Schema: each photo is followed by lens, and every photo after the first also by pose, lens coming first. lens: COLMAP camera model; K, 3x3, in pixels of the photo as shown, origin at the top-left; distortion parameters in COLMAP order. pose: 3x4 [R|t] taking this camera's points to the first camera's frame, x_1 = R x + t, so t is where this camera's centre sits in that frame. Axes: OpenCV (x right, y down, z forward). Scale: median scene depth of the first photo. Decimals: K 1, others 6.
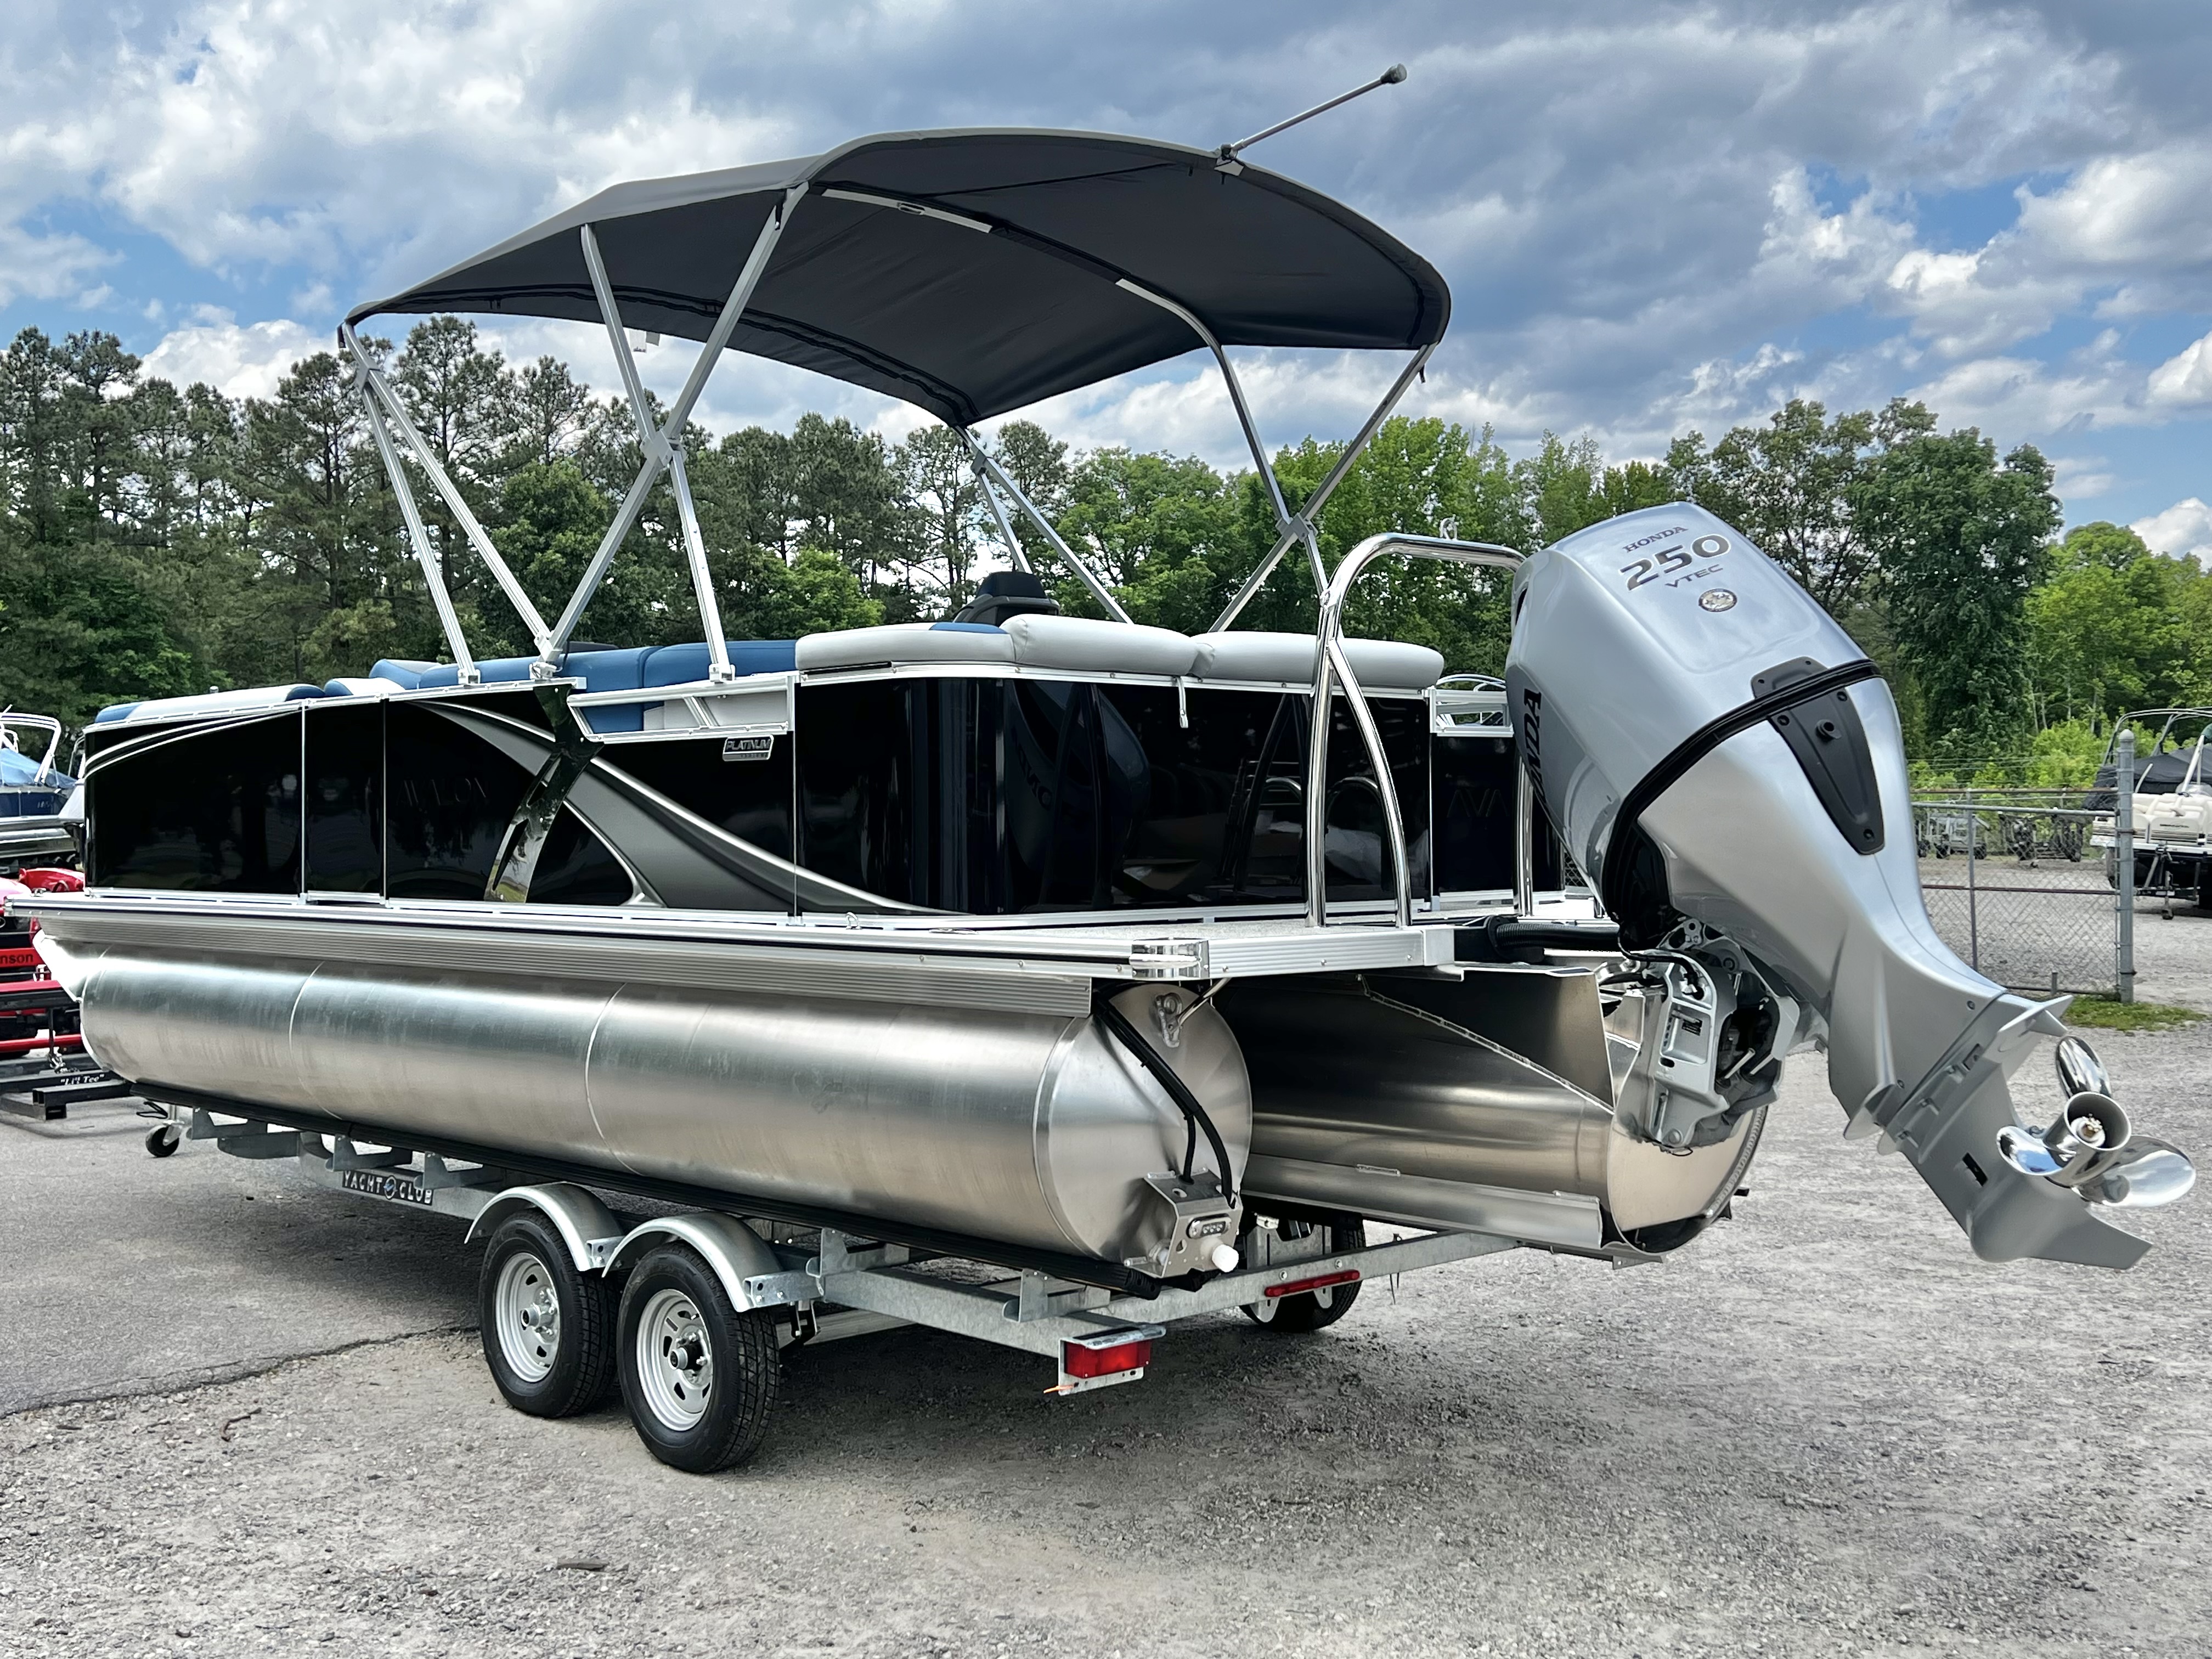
lens RADIAL K [[2382.9, 0, 1106.0], [0, 2382.9, 829.5], [0, 0, 1]] dist [0.001334, -0.028285]
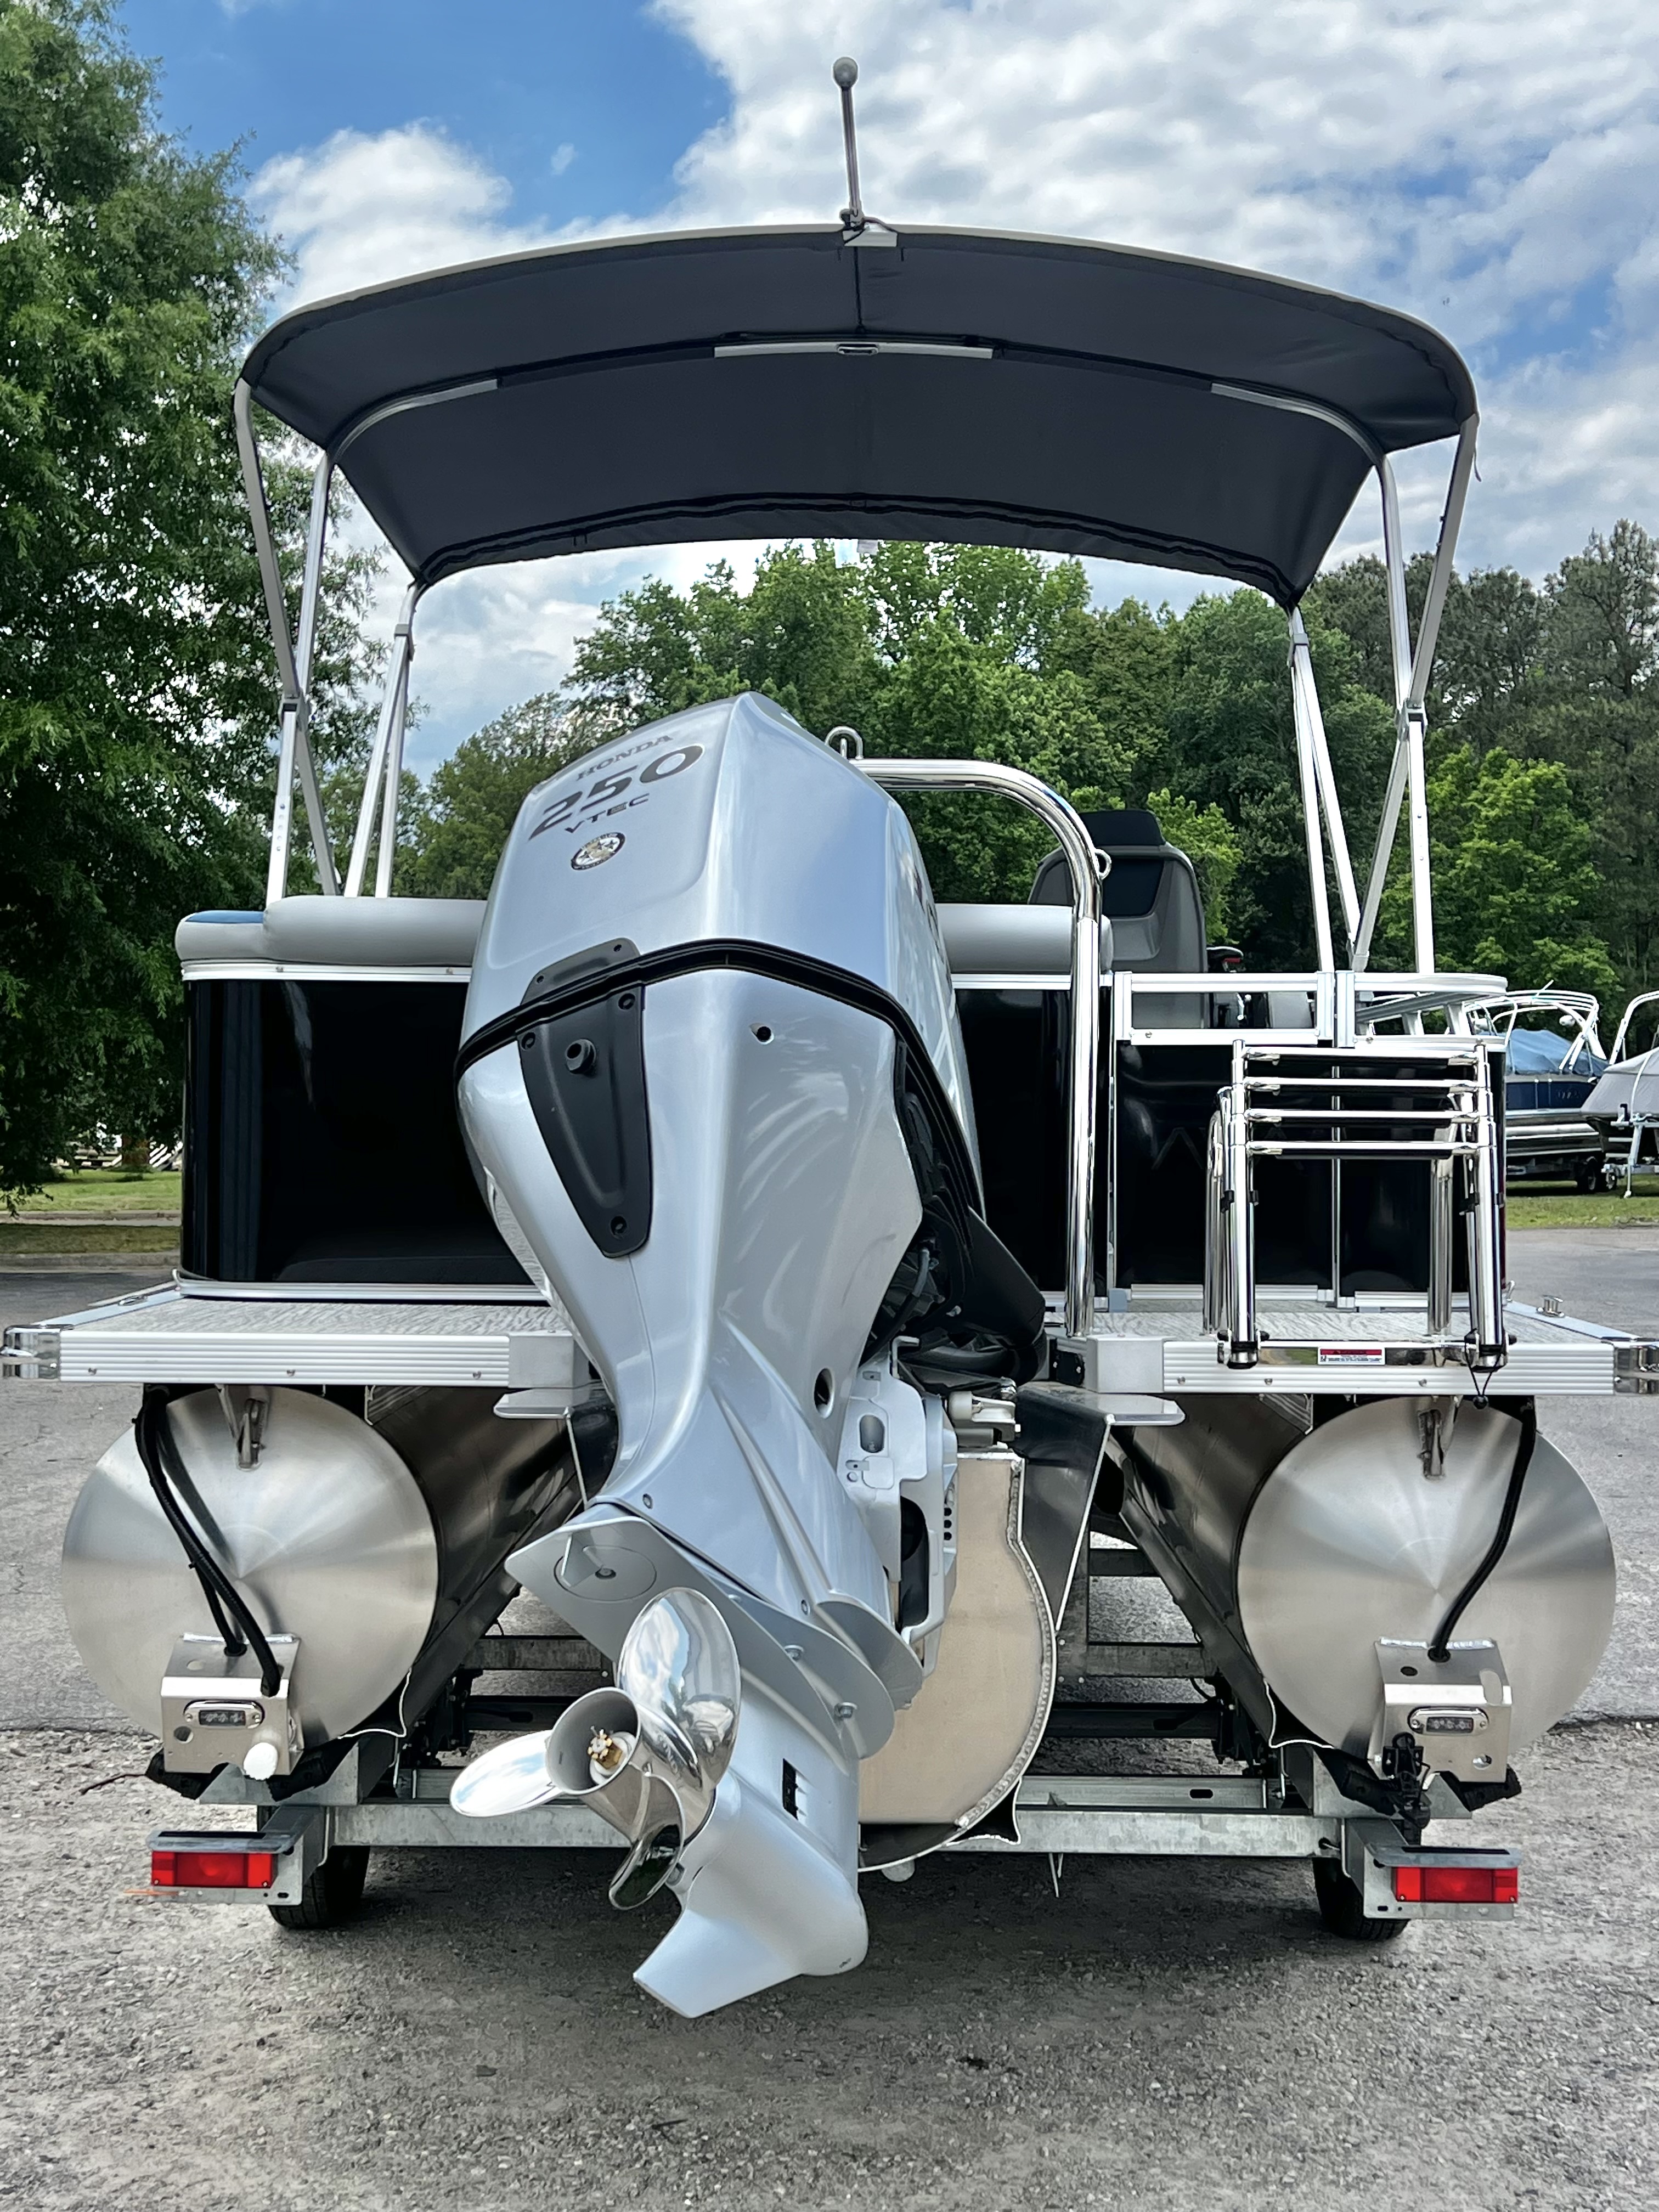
lens RADIAL K [[2924.7, 0, 829.5], [0, 2924.7, 1106.0], [0, 0, 1]] dist [0.000015, -0.001506]
pose [[0.719895, 0.010635, -0.694002, 0.618070], [-0.014721, 0.999892, 0.000052, -0.020149], [0.693927, 0.010179, 0.719973, 0.355250]]
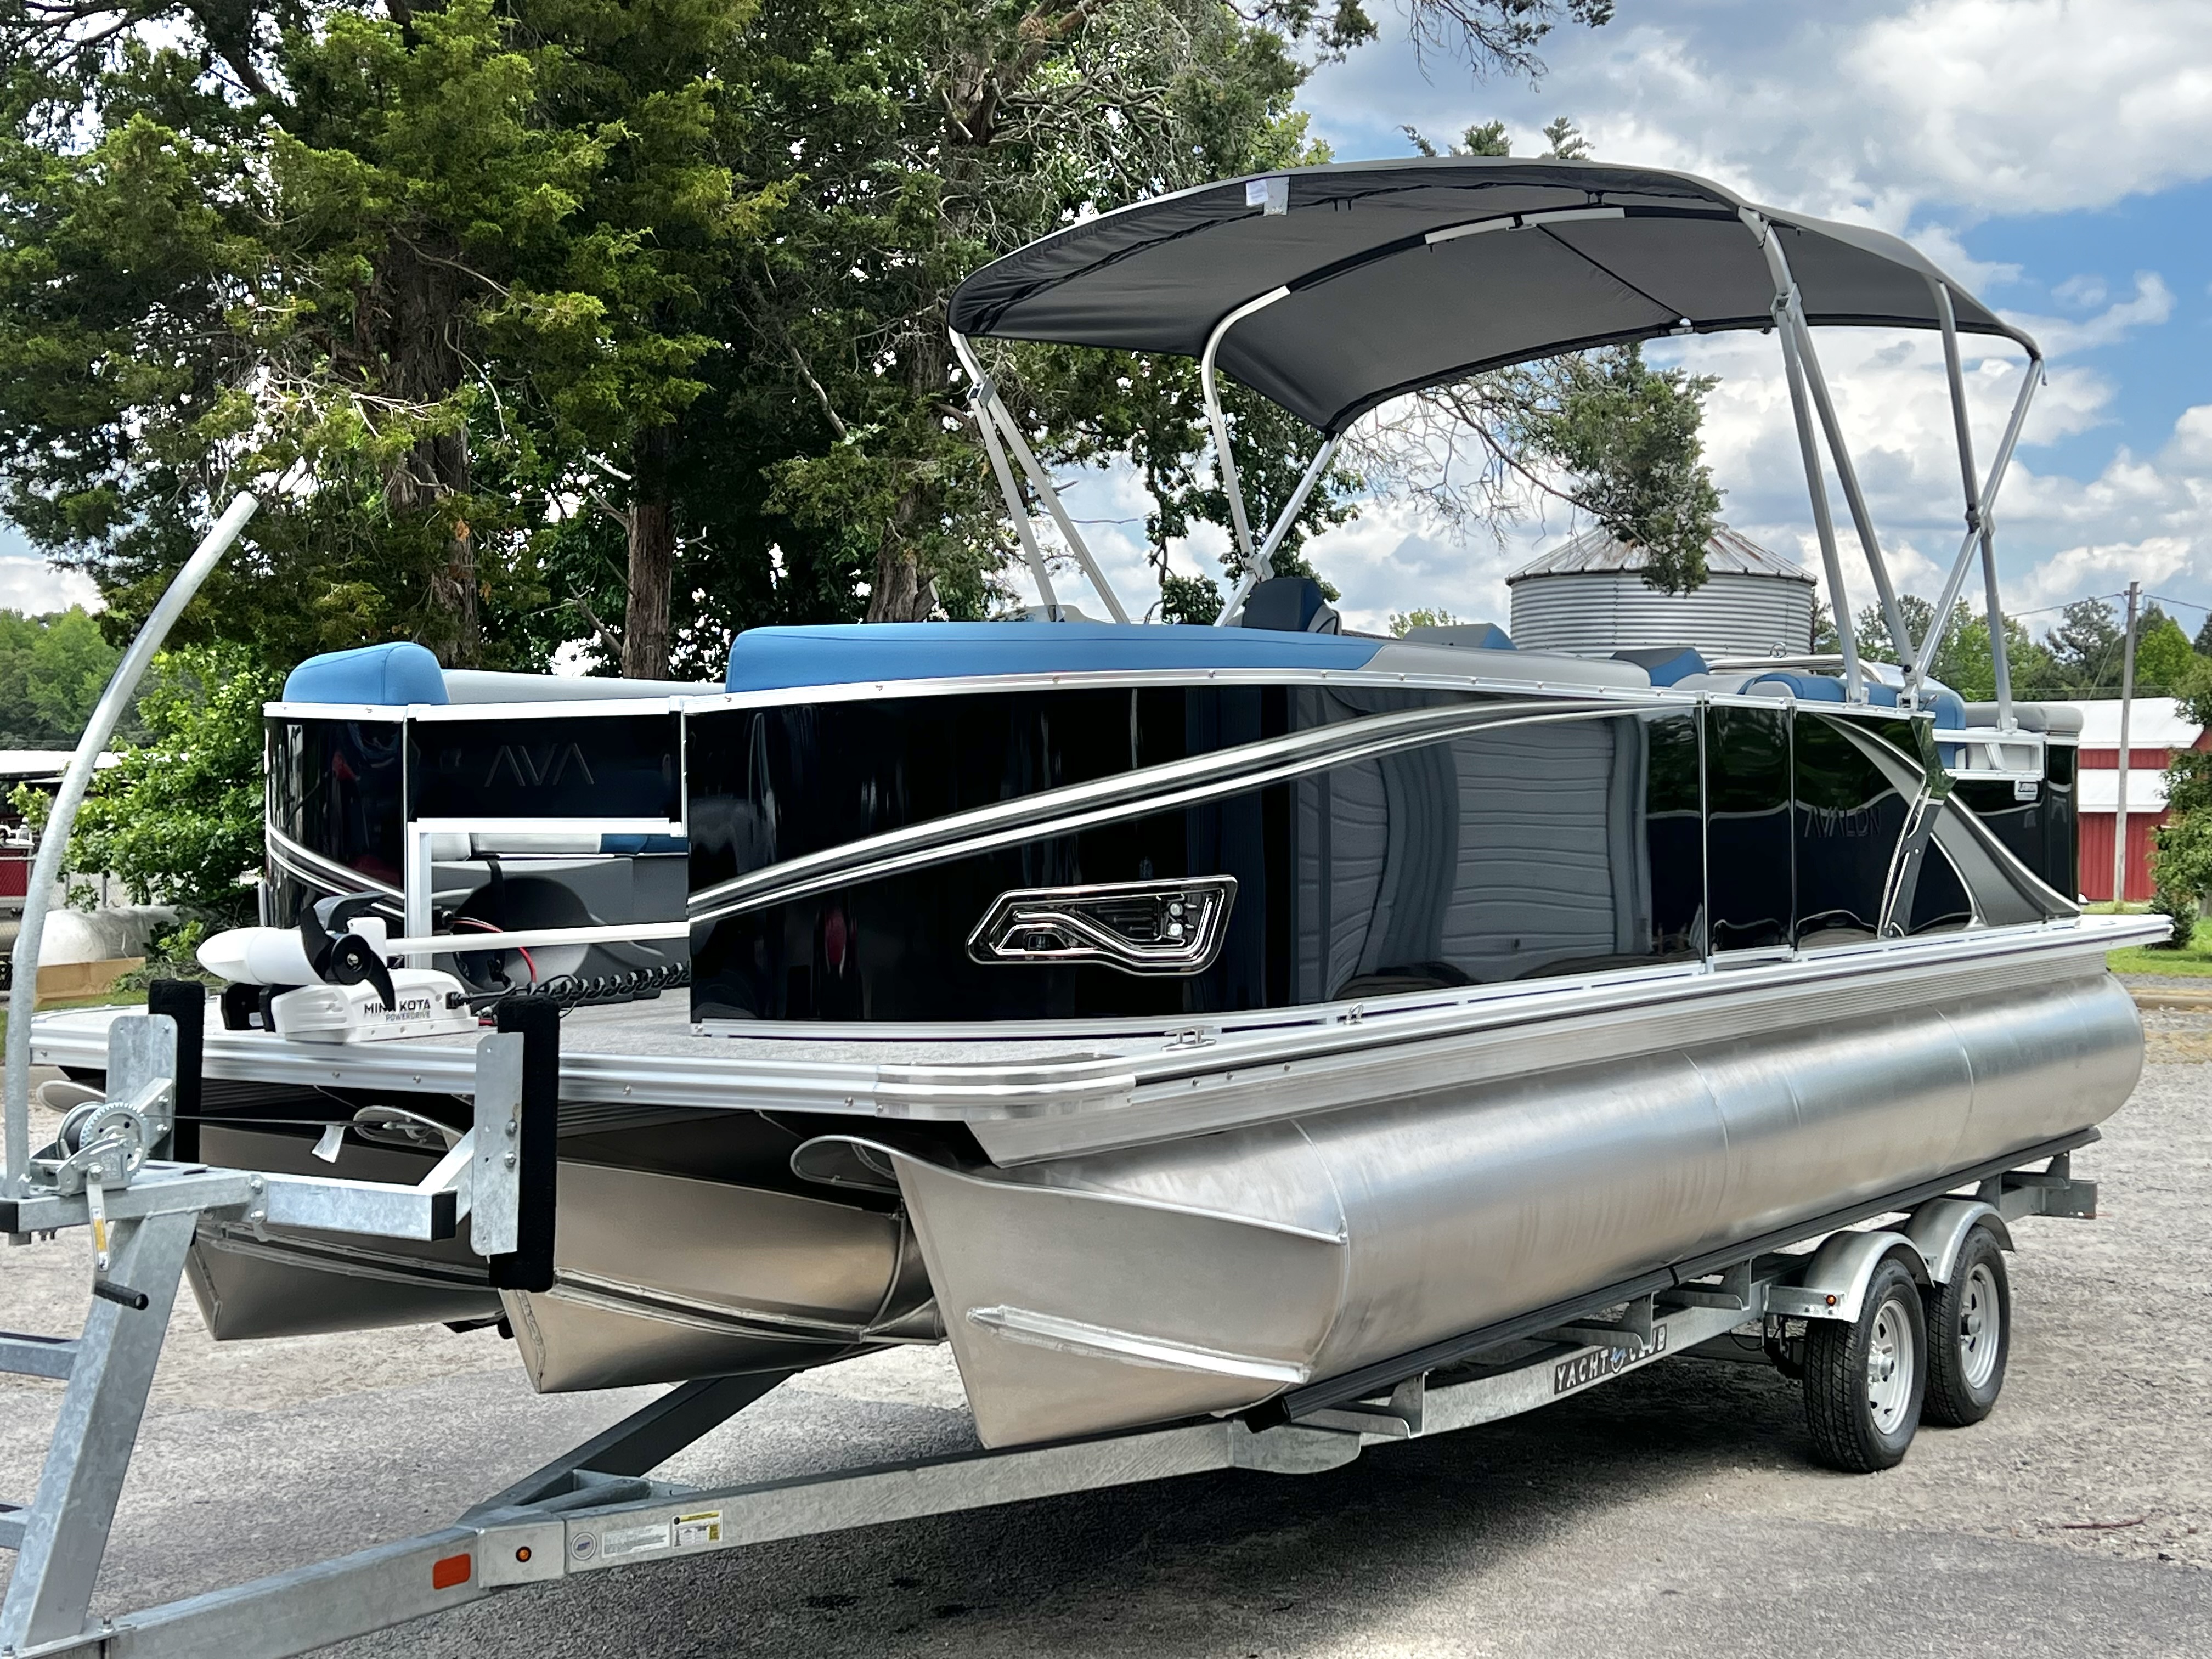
lens RADIAL K [[2924.7, 0, 1106.0], [0, 2924.7, 829.5], [0, 0, 1]] dist [0.000015, -0.001506]
pose [[-0.214798, -0.002827, 0.976654, -1.340388], [0.002880, 0.999990, 0.003527, -0.018204], [-0.976654, 0.003570, -0.214788, 1.574045]]
